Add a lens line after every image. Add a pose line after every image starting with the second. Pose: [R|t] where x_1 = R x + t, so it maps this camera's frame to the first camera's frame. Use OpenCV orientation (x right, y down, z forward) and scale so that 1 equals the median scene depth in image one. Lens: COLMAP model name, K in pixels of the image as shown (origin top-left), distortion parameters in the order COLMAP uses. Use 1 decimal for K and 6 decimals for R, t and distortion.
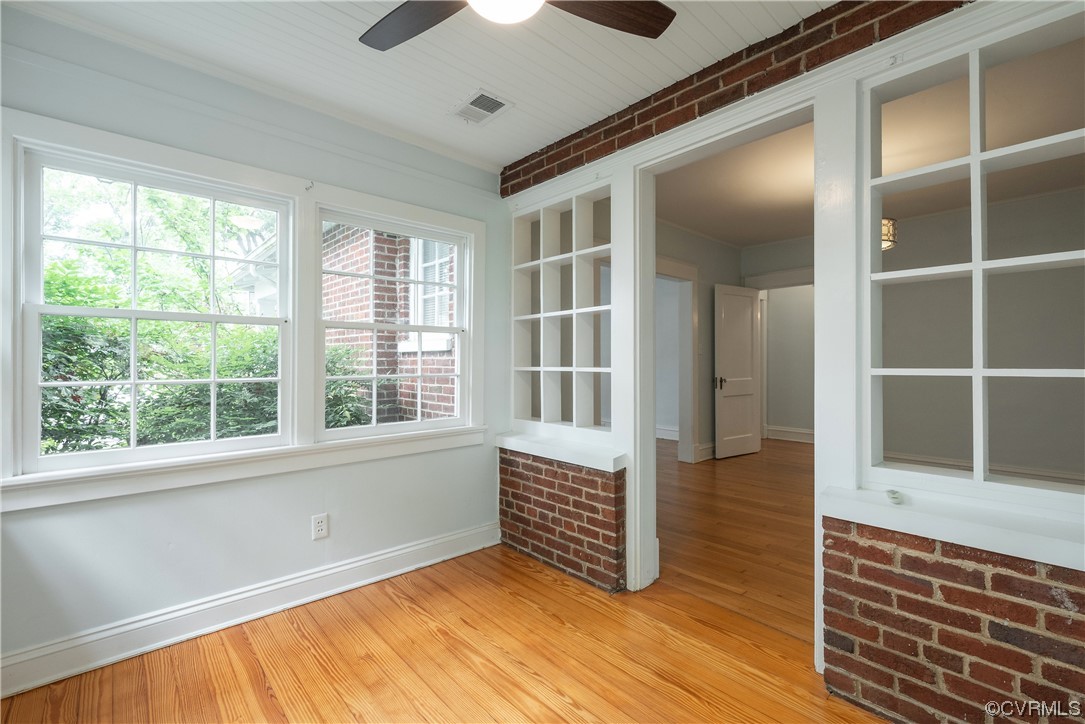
lens RADIAL K [[479.6, 0, 540.6], [0, 479.6, 359.3], [0, 0, 1]] dist [0.006882, -0.000939]
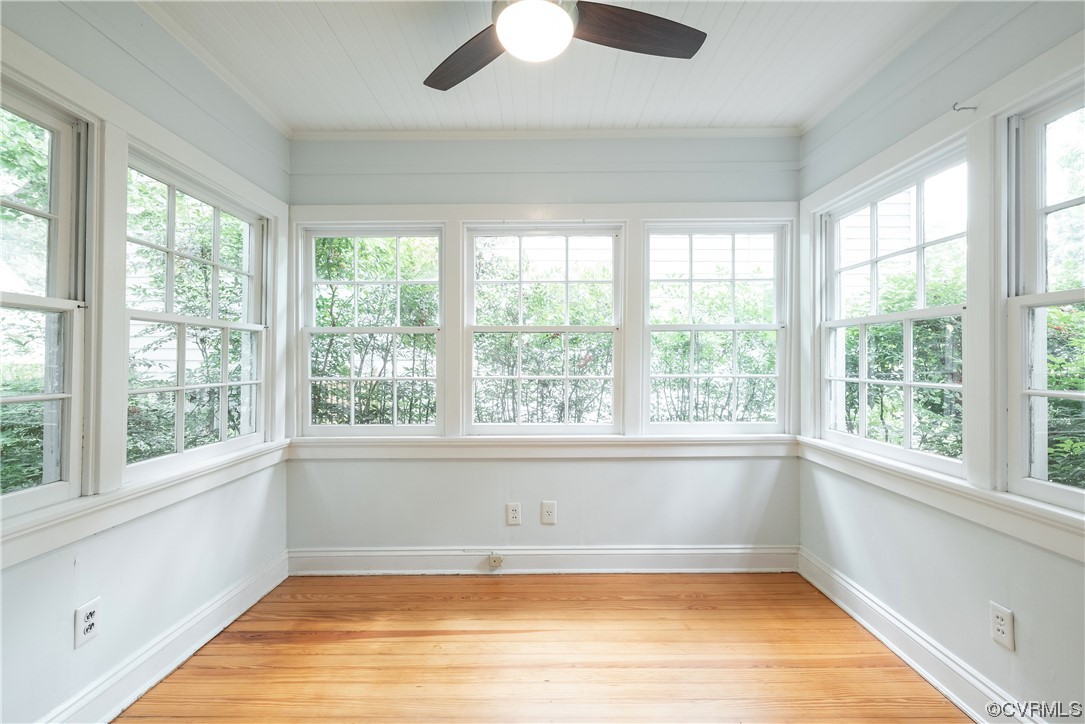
lens RADIAL K [[479.6, 0, 543.5], [0, 479.6, 362.4], [0, 0, 1]] dist [0.006882, -0.000939]
pose [[-0.669972, 0.001434, -0.742385, 0.530465], [-0.002885, 0.999986, 0.004535, 0.004186], [0.742381, 0.005180, -0.669958, 1.259824]]
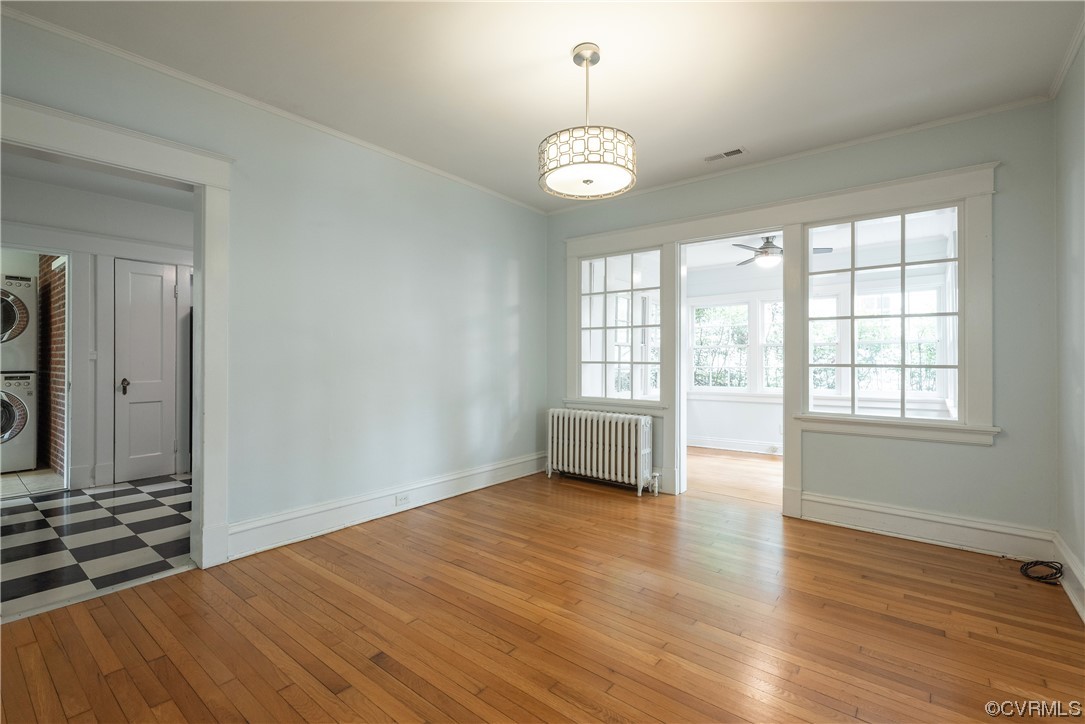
lens RADIAL K [[479.6, 0, 548.1], [0, 479.6, 359.5], [0, 0, 1]] dist [0.006882, -0.000939]
pose [[-0.987122, 0.000858, -0.159967, 1.424616], [0.001127, 0.999998, -0.001590, 0.010443], [0.159965, -0.001750, -0.987121, 2.863194]]
